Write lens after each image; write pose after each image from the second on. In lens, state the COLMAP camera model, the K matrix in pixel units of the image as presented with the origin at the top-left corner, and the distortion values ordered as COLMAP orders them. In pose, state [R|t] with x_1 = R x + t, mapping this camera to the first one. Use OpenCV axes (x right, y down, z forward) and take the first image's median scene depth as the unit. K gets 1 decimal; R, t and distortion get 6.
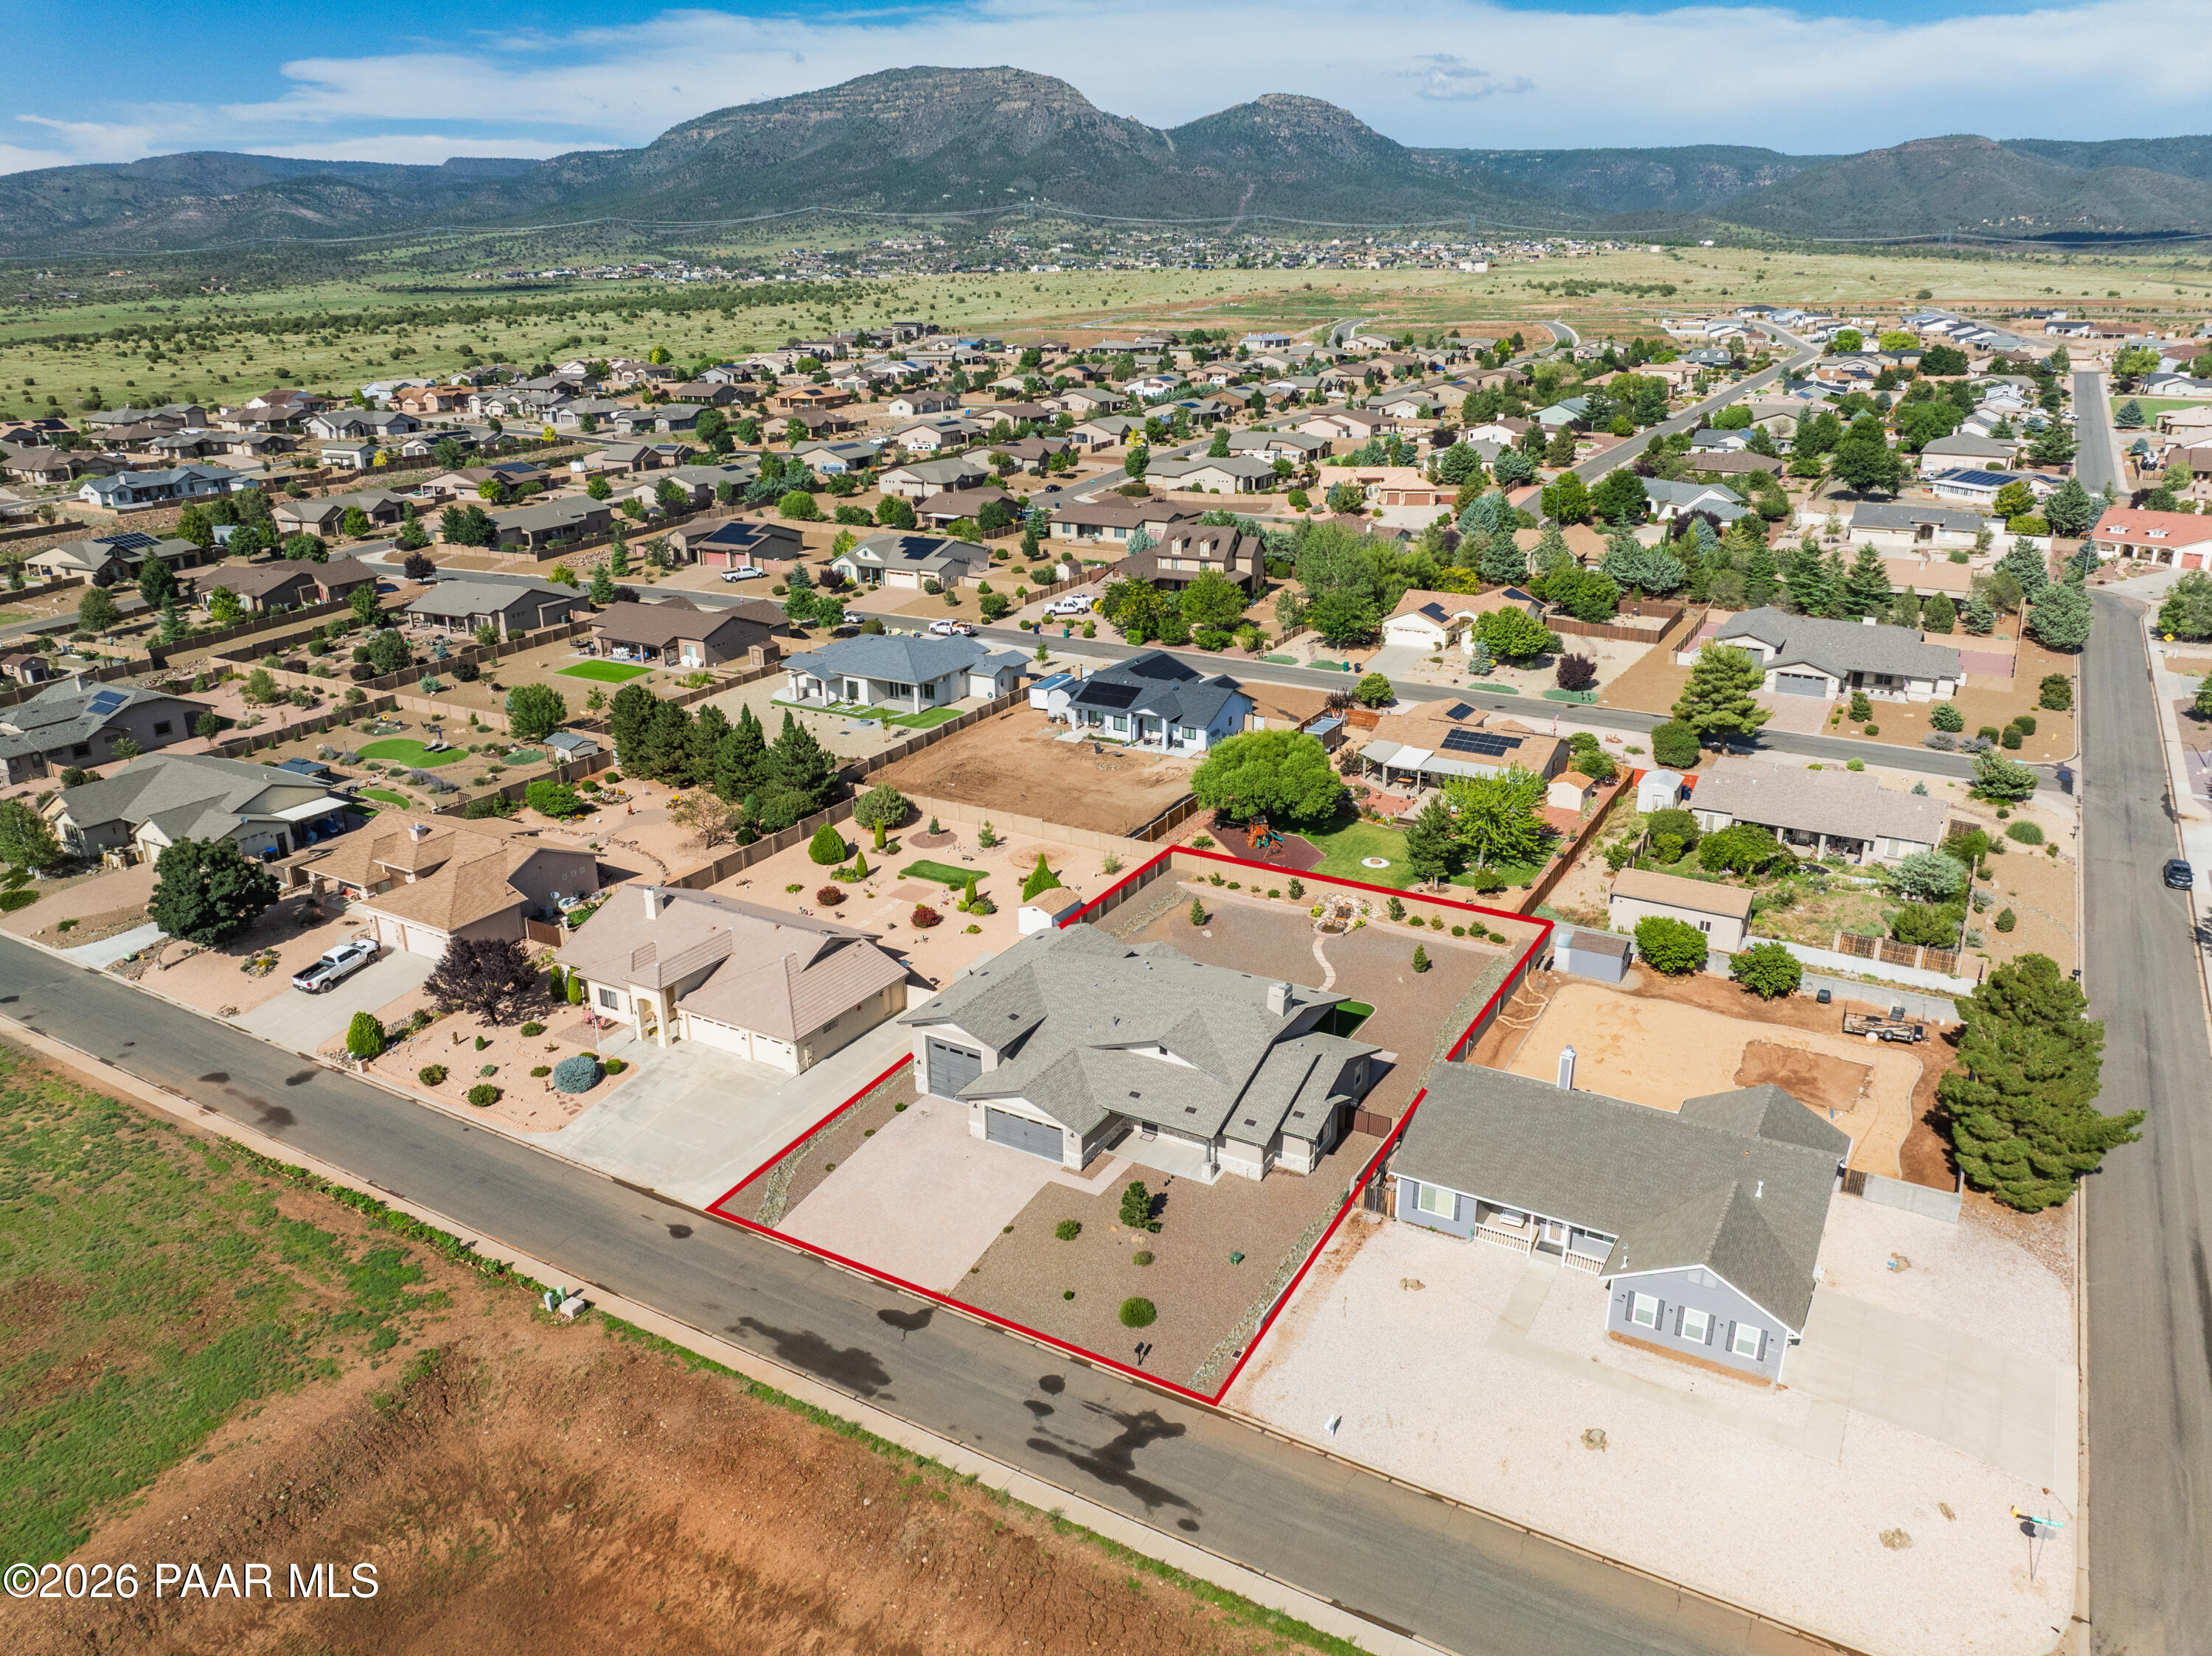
lens RADIAL K [[1564.1, 0, 1113.0], [0, 1564.1, 825.1], [0, 0, 1]] dist [-0.051493, 0.031363]
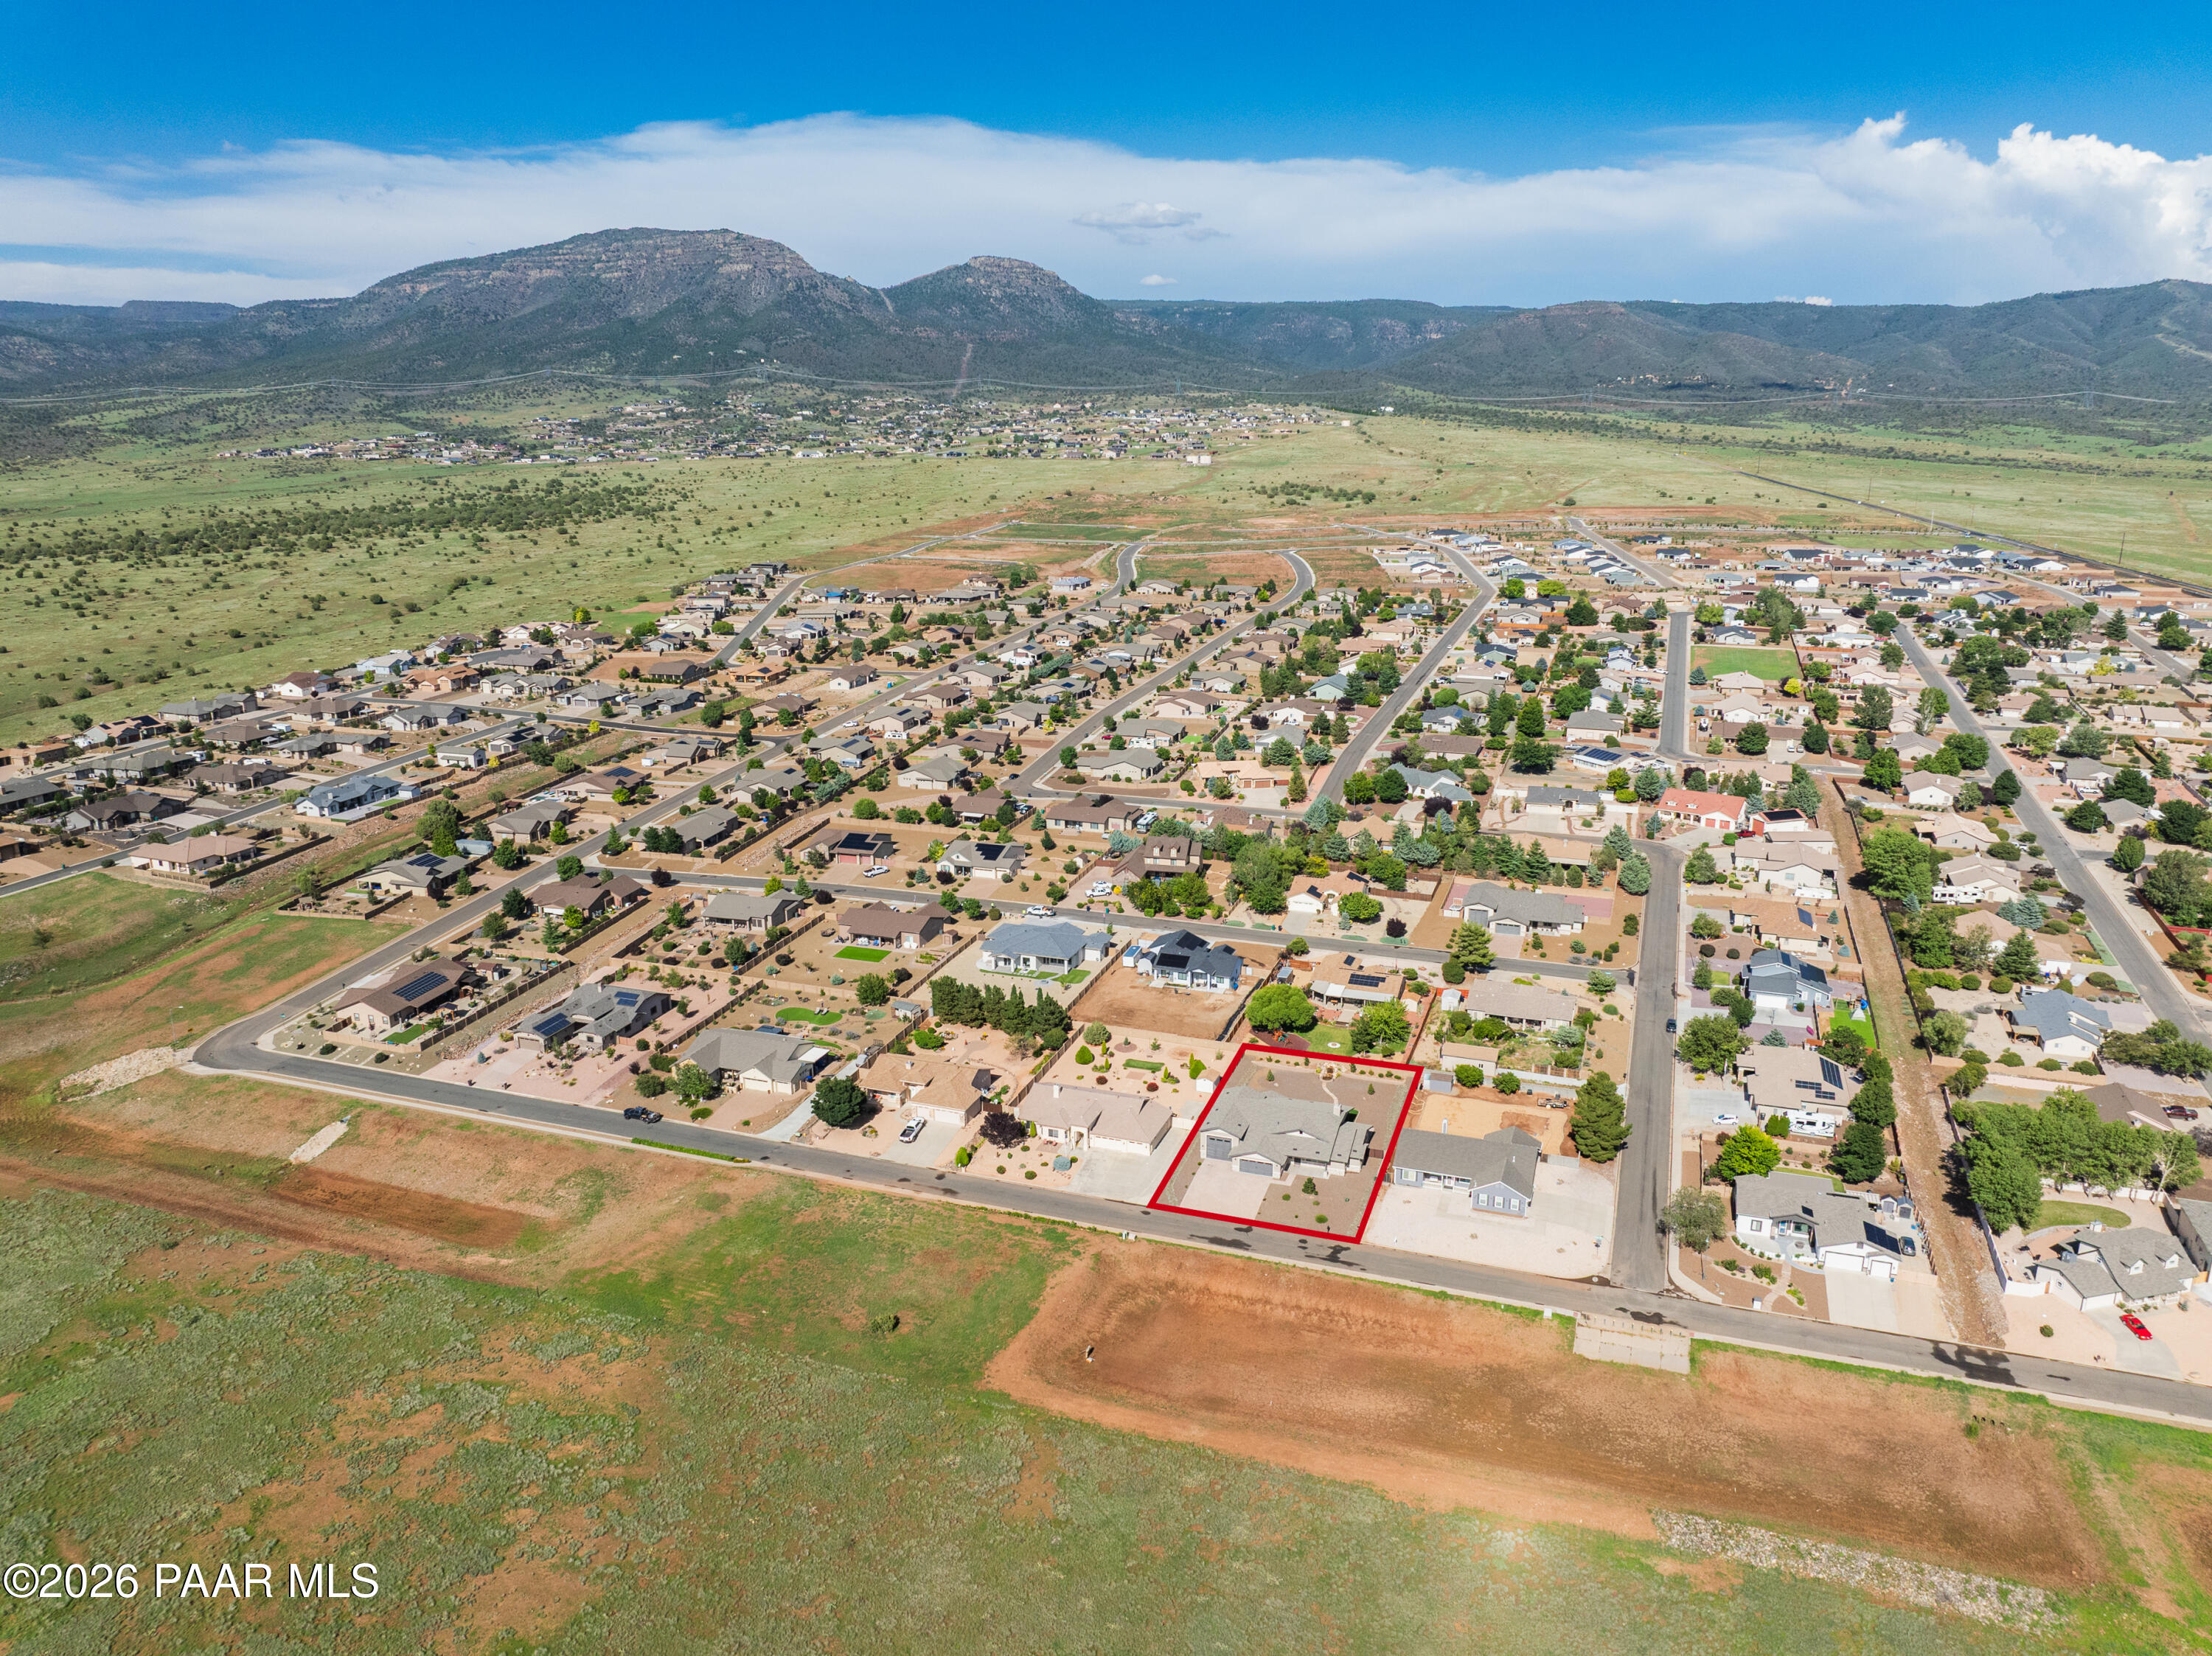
lens RADIAL K [[1594.8, 0, 1109.2], [0, 1594.8, 785.9], [0, 0, 1]] dist [0.003145, -0.082769]
pose [[0.983145, -0.044138, 0.177420, -0.396915], [0.061225, 0.993873, -0.092017, -0.114230], [-0.172271, 0.101329, 0.979824, -0.897199]]
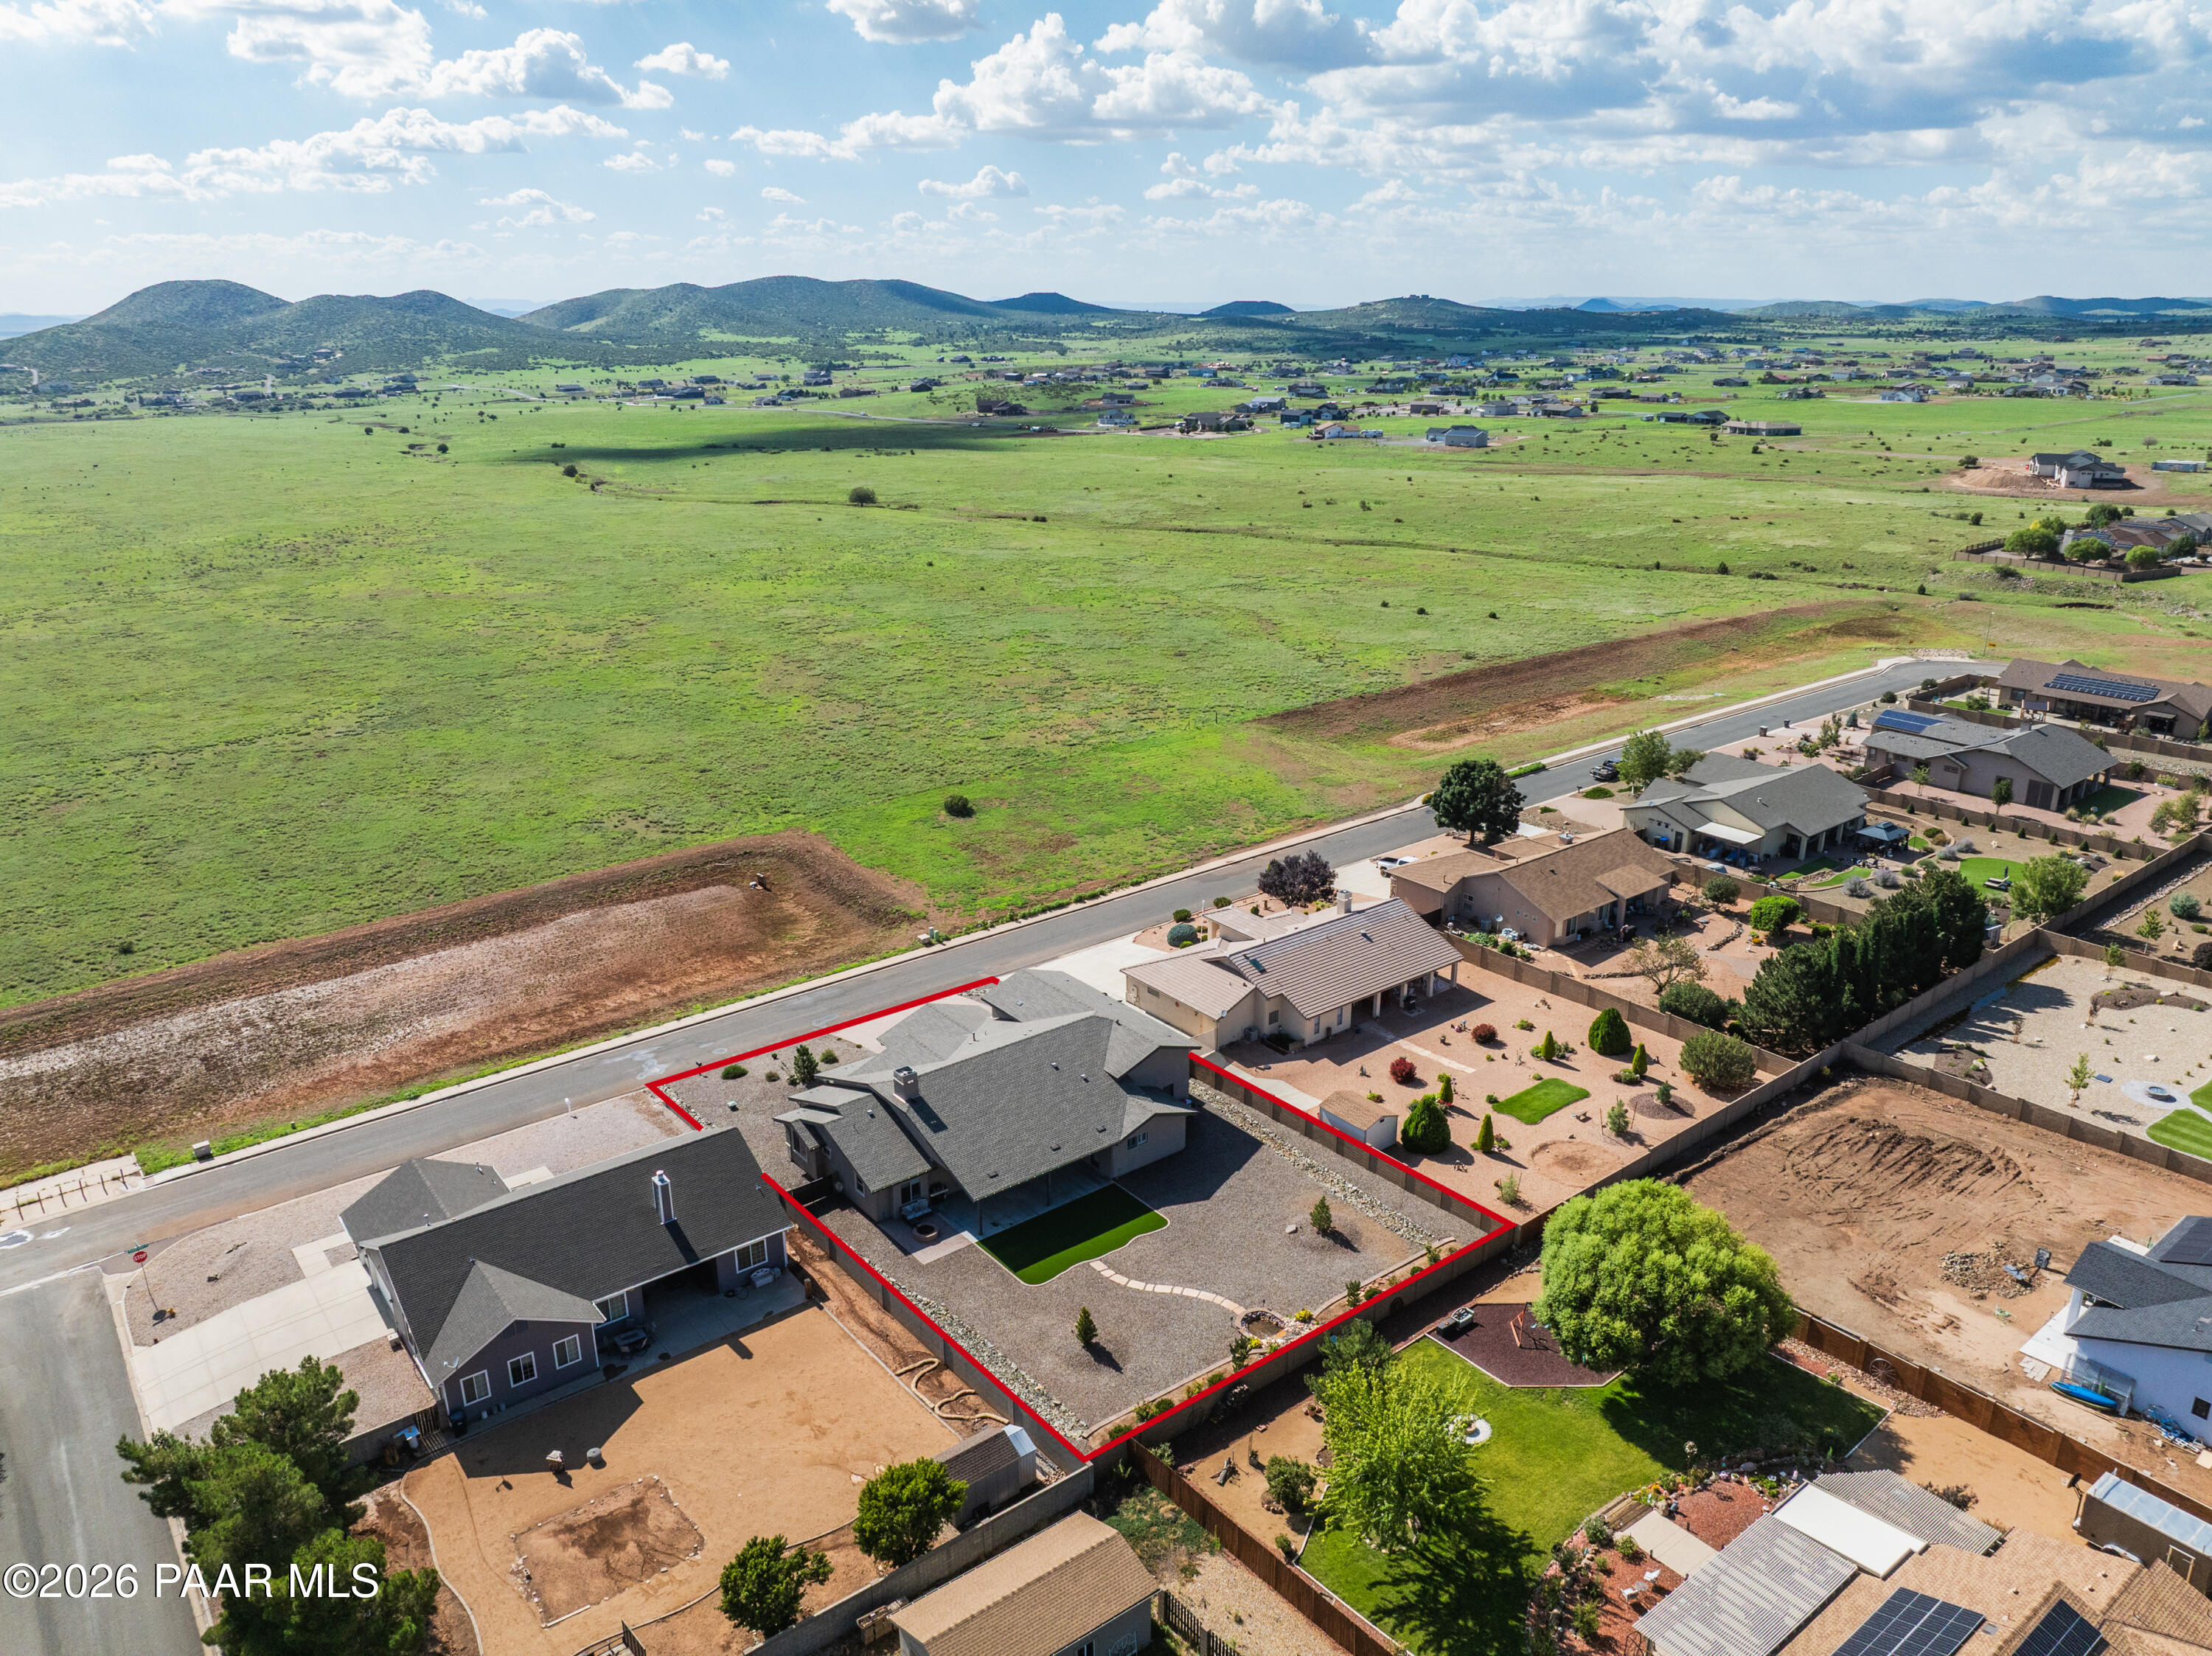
lens RADIAL K [[1564.1, 0, 1113.0], [0, 1564.1, 825.1], [0, 0, 1]] dist [-0.051493, 0.031363]
pose [[-0.371398, 0.306726, -0.876346, 0.502416], [-0.303193, 0.852049, 0.426716, -0.288326], [0.877575, 0.424183, -0.223453, 0.690905]]
